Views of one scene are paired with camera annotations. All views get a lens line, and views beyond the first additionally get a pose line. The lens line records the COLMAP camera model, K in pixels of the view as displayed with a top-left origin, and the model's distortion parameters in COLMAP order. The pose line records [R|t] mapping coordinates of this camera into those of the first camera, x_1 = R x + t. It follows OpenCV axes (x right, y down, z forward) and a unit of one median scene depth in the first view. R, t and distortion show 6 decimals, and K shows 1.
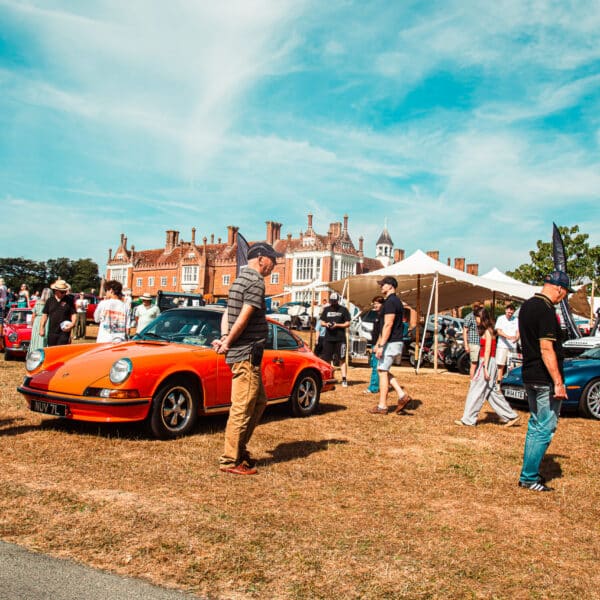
lens RADIAL K [[791.6, 0, 312.7], [0, 791.6, 300.9], [0, 0, 1]] dist [-0.123781, 0.125612]
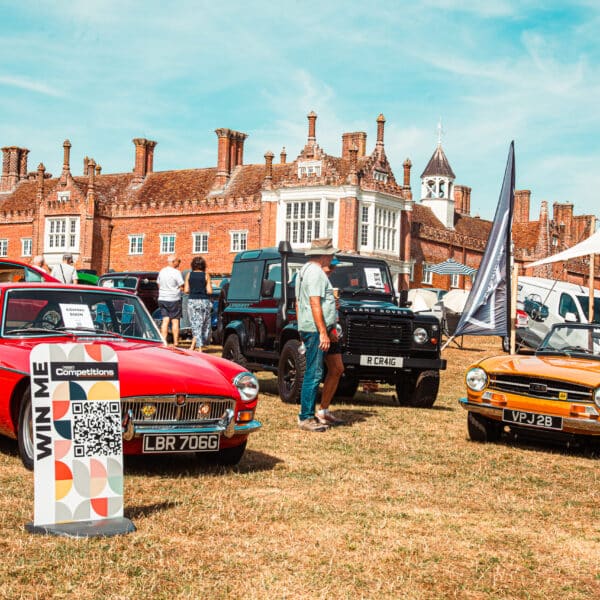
lens RADIAL K [[1265.2, 0, 288.6], [0, 1265.2, 300.5], [0, 0, 1]] dist [0.101776, 0.216571]
pose [[0.991765, -0.007358, 0.127857, -0.116616], [0.006522, 0.999955, 0.006960, 0.003940], [-0.127902, -0.006069, 0.991768, 0.183559]]
